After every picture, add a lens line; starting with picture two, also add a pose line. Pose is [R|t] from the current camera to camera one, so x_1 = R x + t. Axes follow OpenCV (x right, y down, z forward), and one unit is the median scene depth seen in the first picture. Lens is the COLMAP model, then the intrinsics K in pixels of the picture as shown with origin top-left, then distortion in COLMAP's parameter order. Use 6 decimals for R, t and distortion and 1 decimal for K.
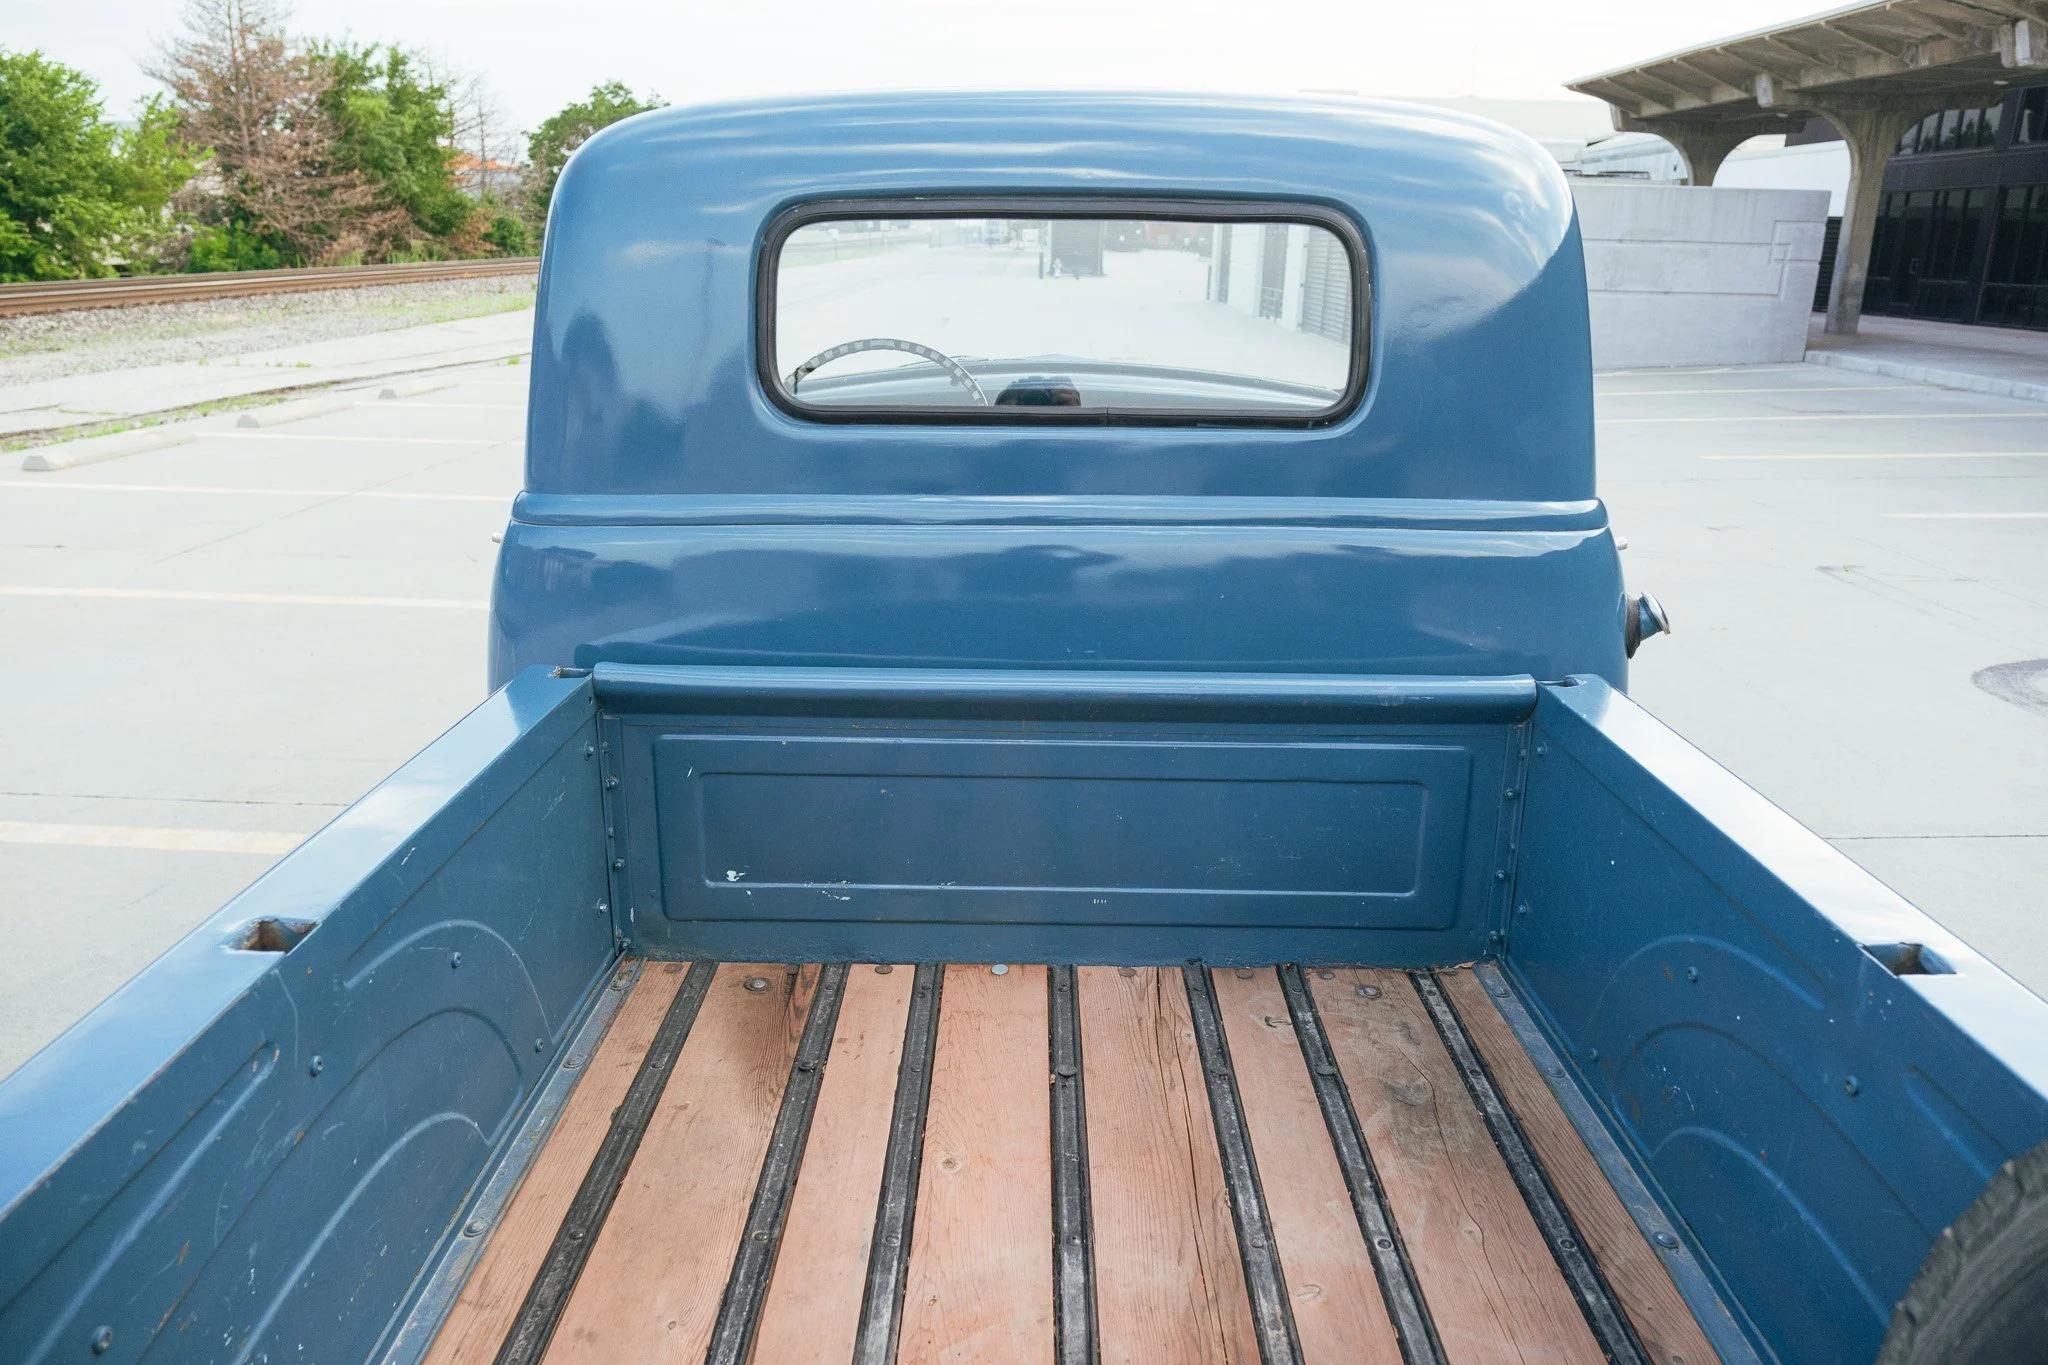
lens RADIAL K [[1453.8, 0, 1015.6], [0, 1453.8, 664.9], [0, 0, 1]] dist [-0.007046, 0.010063]
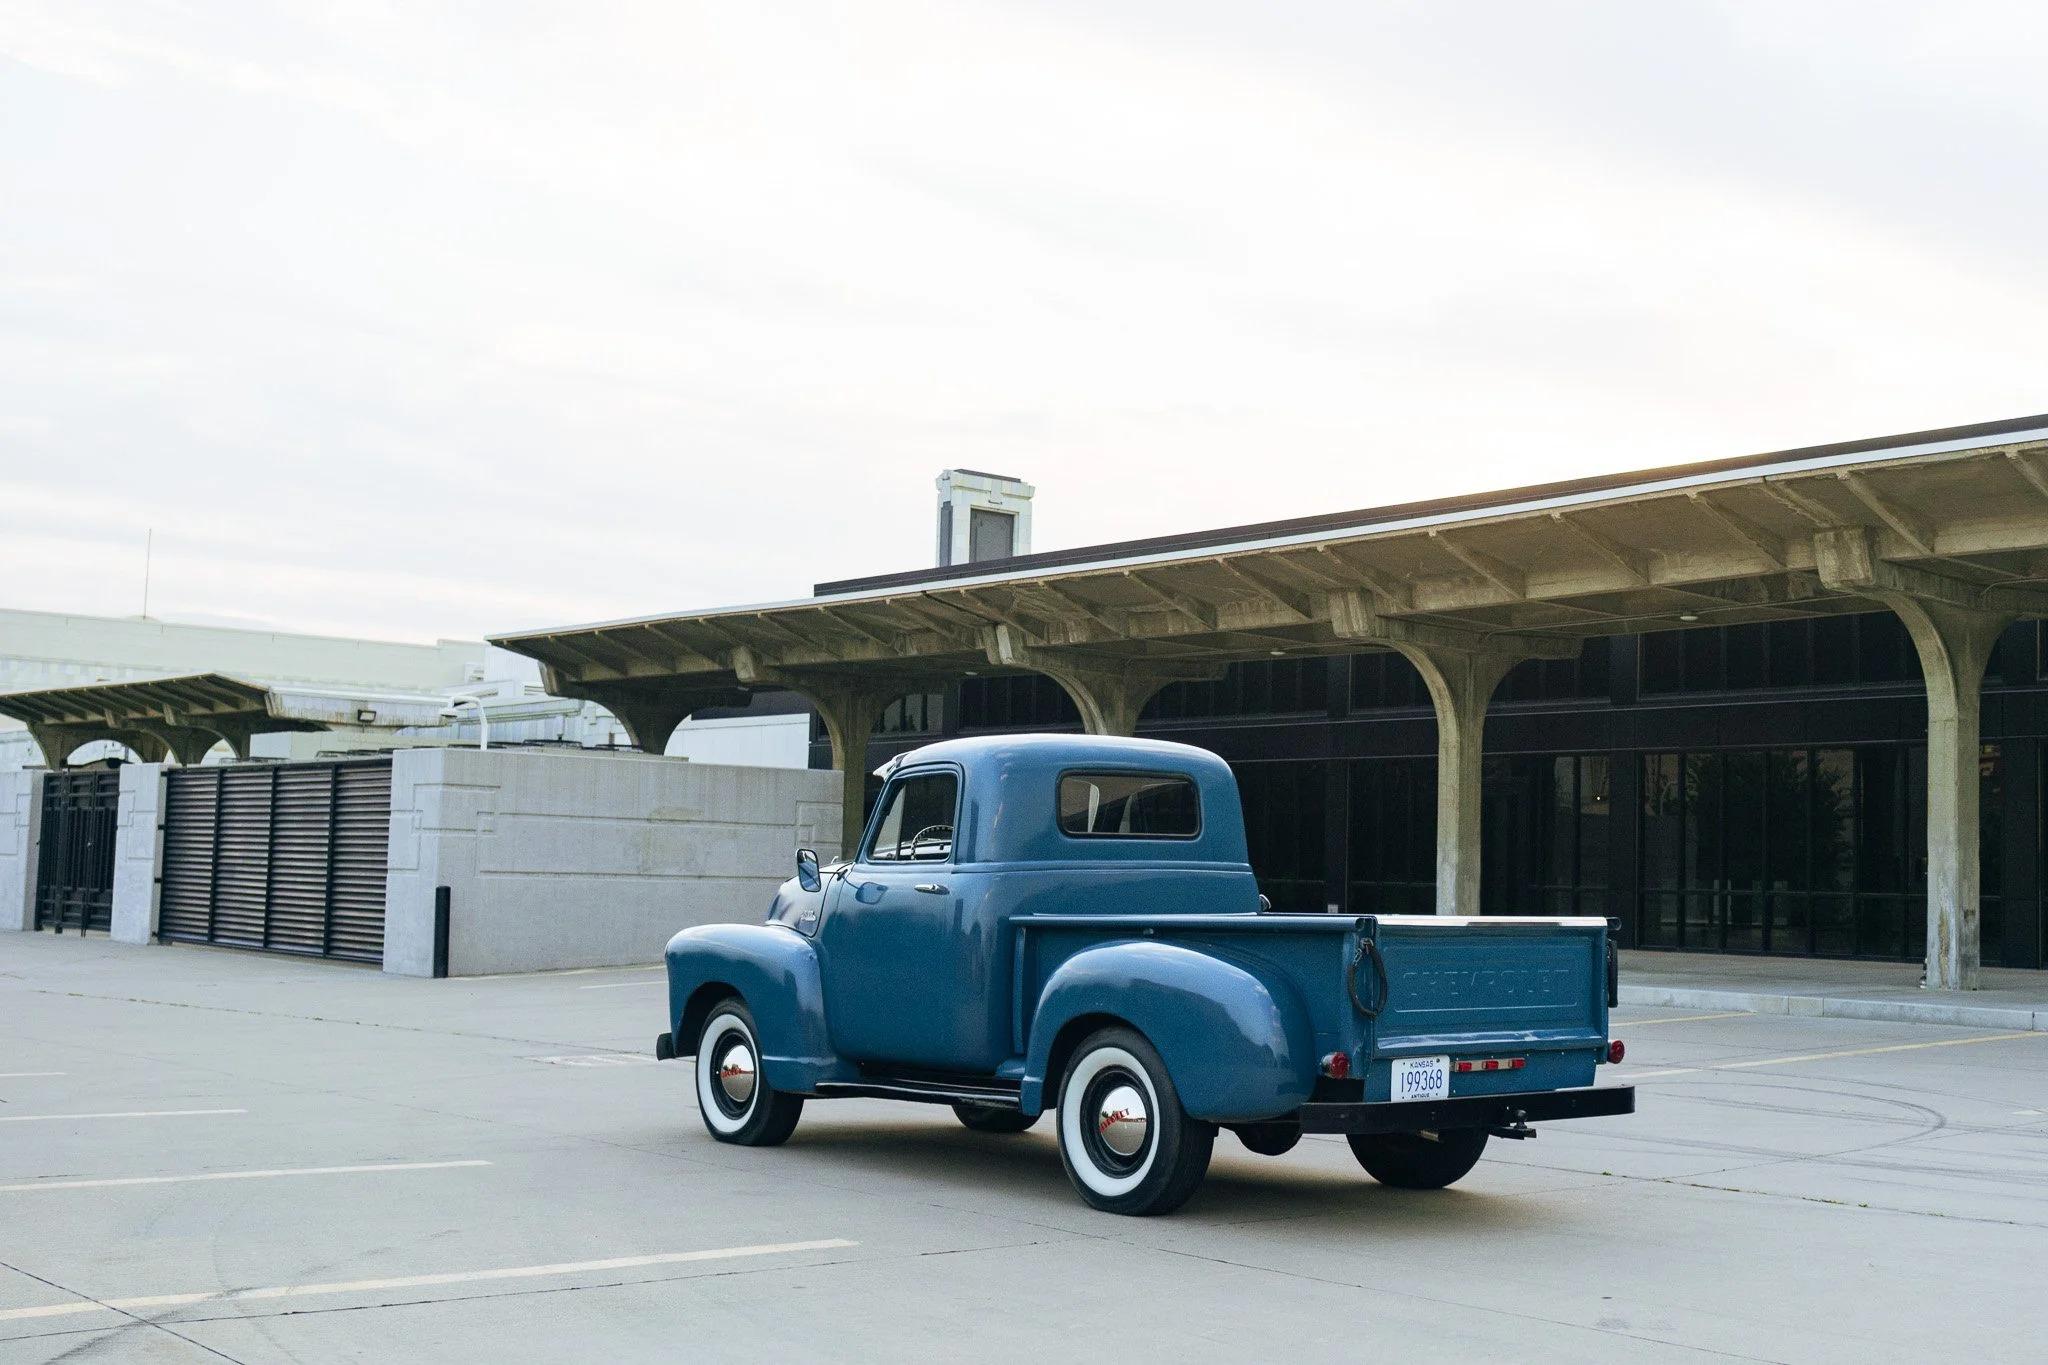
lens RADIAL K [[2371.6, 0, 1031.9], [0, 2371.6, 677.1], [0, 0, 1]] dist [0.024077, 0.000000]
pose [[0.794885, 0.048740, 0.604799, -0.248327], [0.161682, 0.943715, -0.288551, 0.072501], [-0.584822, 0.327150, 0.742264, -0.213839]]
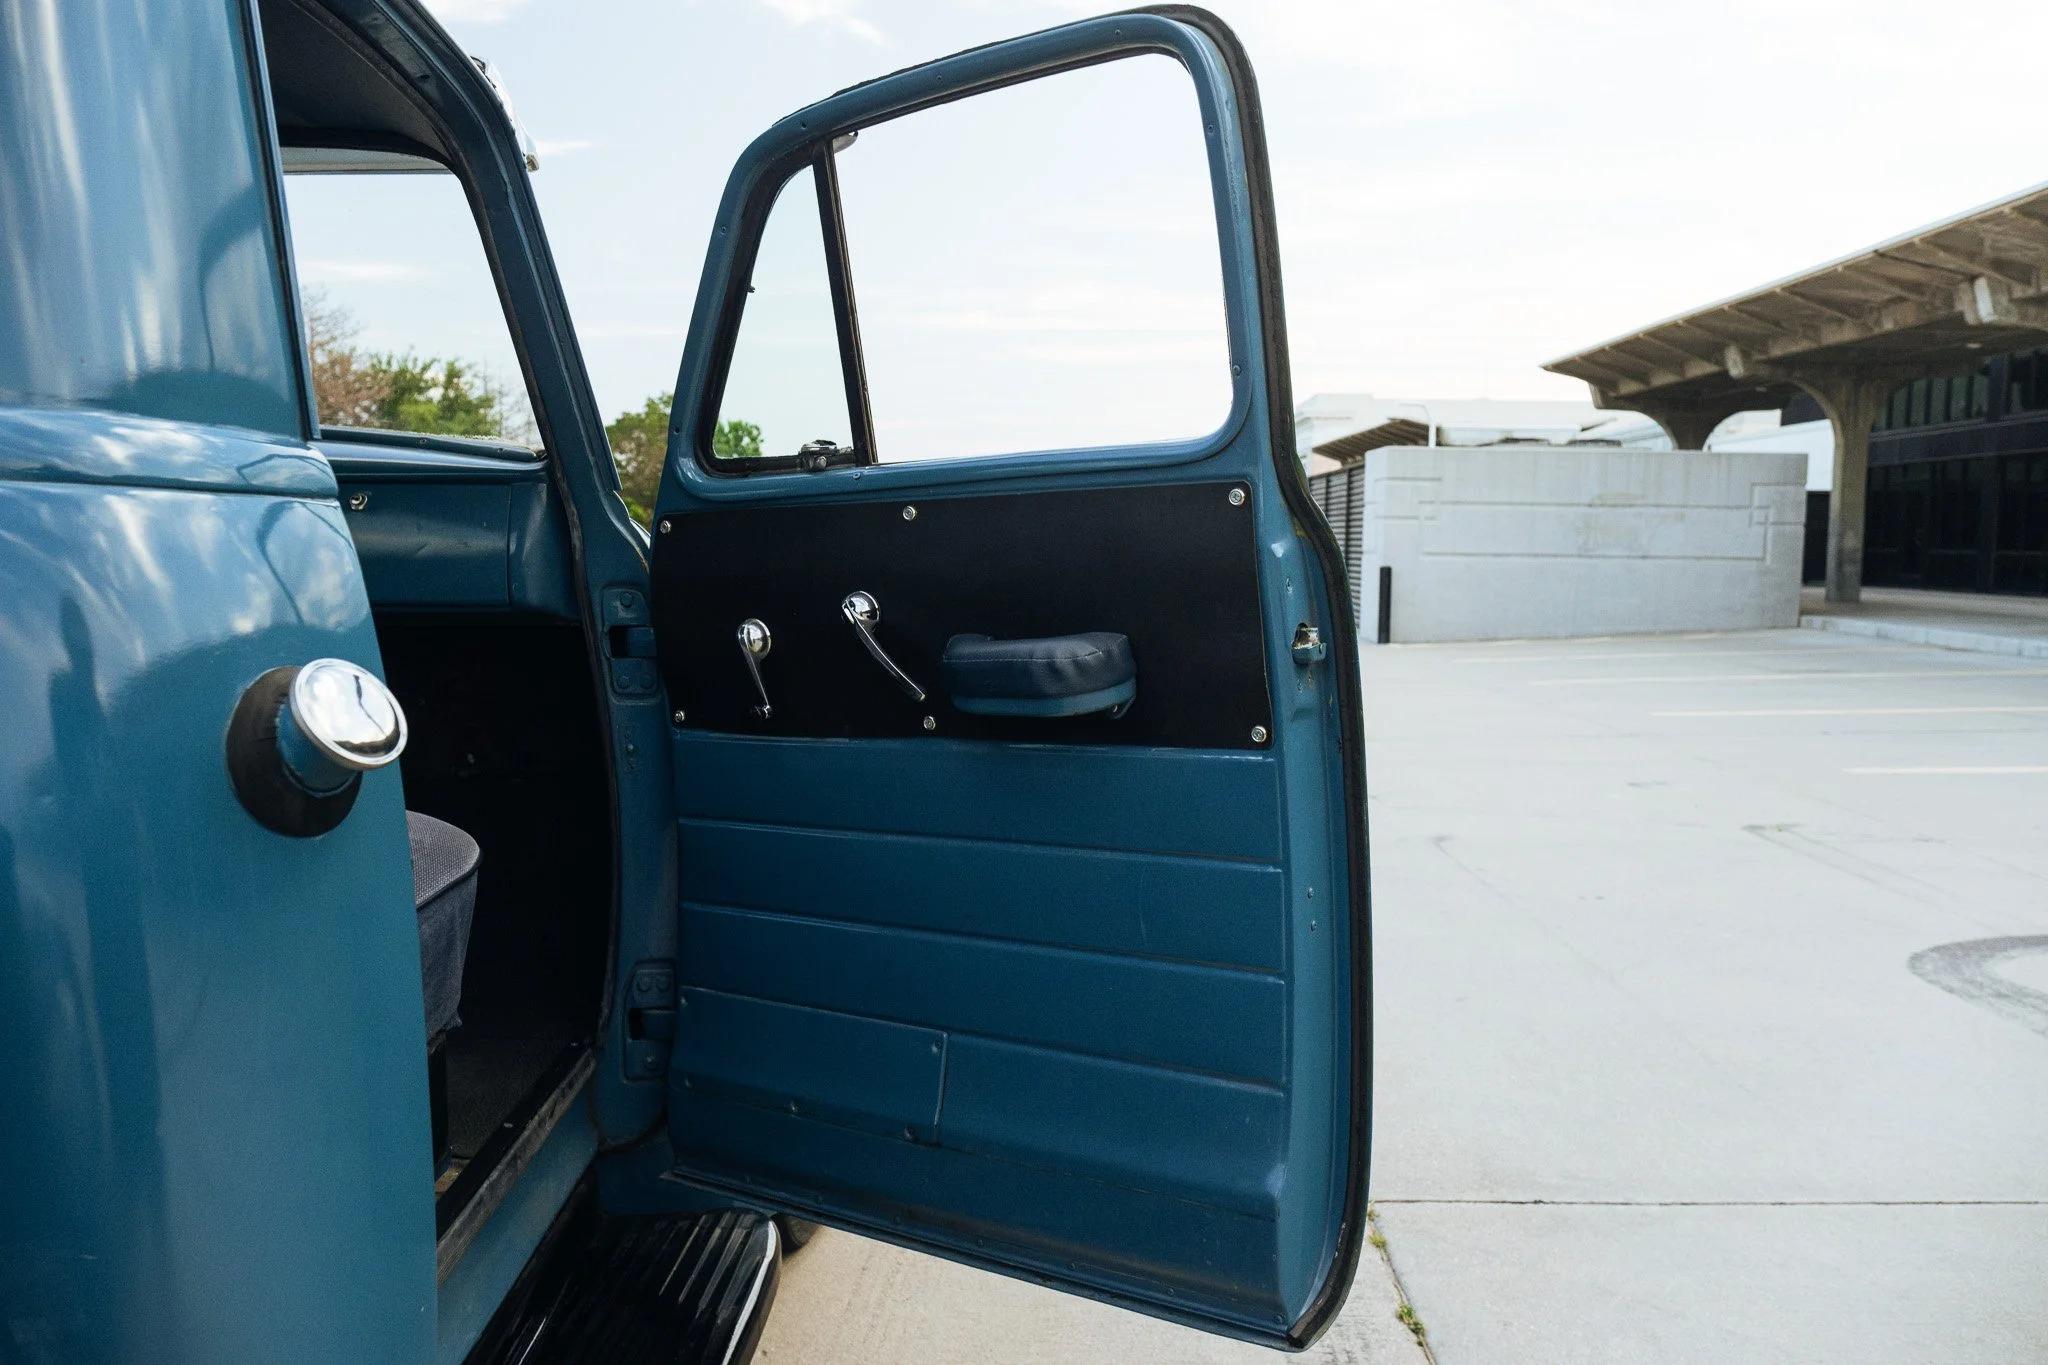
lens RADIAL K [[1453.8, 0, 979.3], [0, 1453.8, 657.3], [0, 0, 1]] dist [-0.007046, 0.010063]
pose [[0.998821, -0.003536, -0.048414, 0.051406], [-0.006214, 0.979827, -0.199750, 0.001908], [0.048143, 0.199816, 0.978650, 0.050300]]
